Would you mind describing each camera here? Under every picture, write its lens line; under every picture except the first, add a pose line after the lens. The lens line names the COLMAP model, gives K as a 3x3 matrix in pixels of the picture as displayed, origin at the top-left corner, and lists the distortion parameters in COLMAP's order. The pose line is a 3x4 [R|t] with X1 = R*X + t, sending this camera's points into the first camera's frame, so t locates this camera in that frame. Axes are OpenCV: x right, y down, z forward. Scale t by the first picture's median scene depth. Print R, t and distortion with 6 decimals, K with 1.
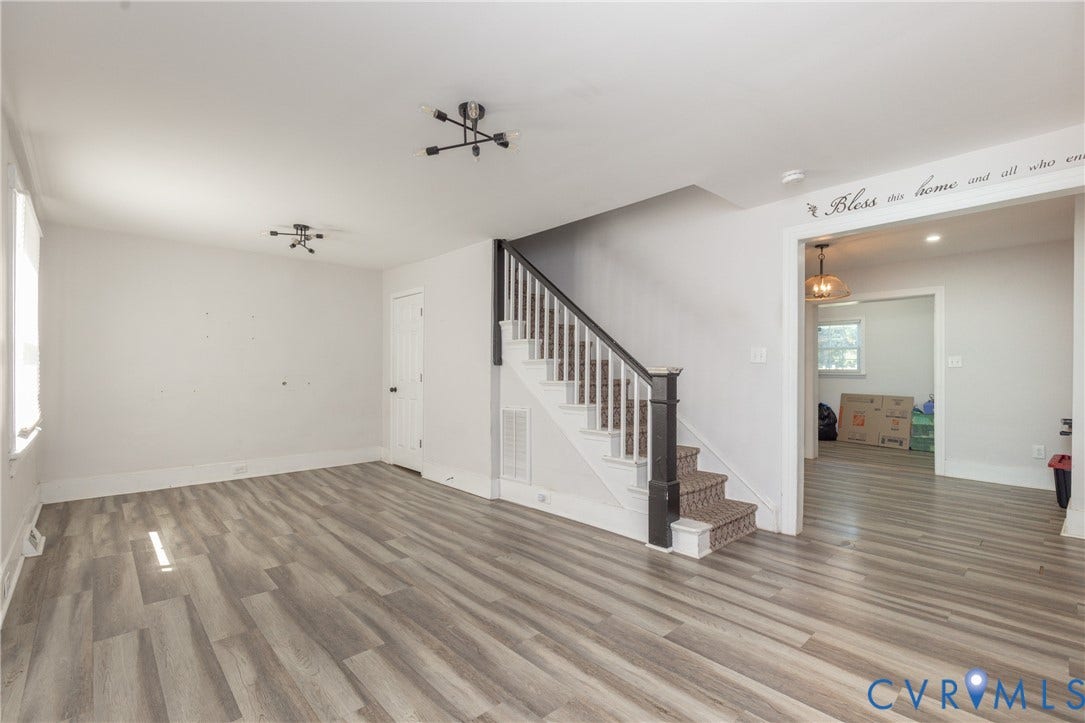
lens RADIAL K [[485.1, 0, 544.3], [0, 485.1, 367.8], [0, 0, 1]] dist [0.001045, -0.000165]
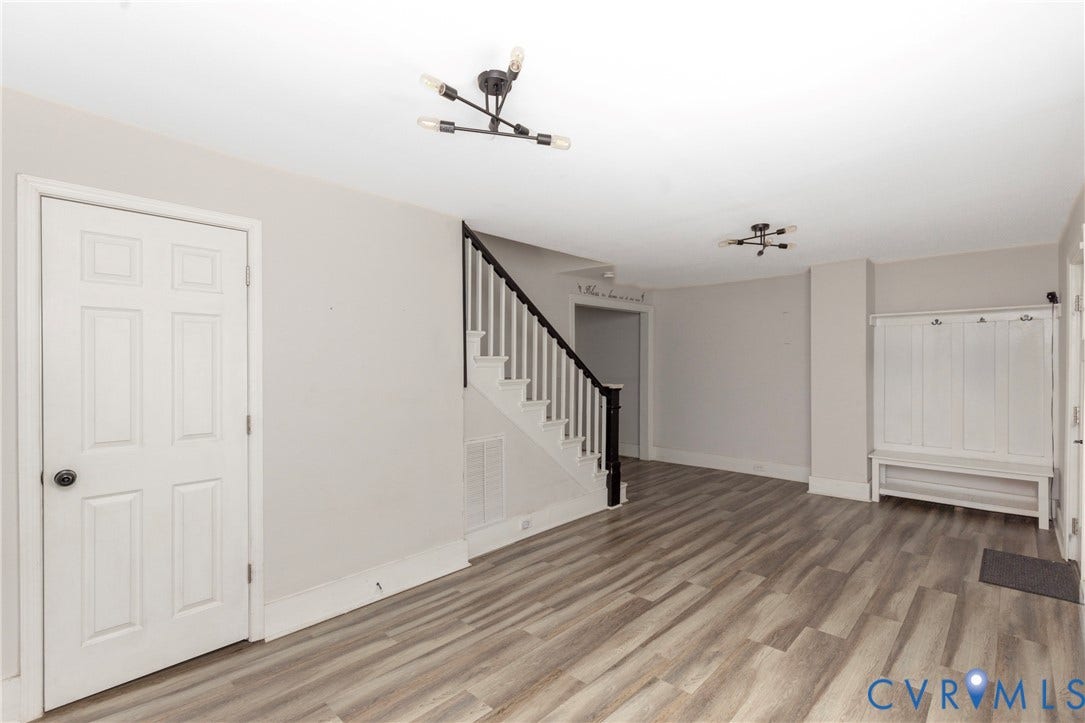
lens RADIAL K [[485.1, 0, 544.3], [0, 485.1, 367.8], [0, 0, 1]] dist [0.001045, -0.000165]
pose [[-0.049491, -0.009018, 0.998734, -1.313968], [-0.002802, 0.999957, 0.008890, -0.068539], [-0.998771, -0.002359, -0.049514, 1.384594]]
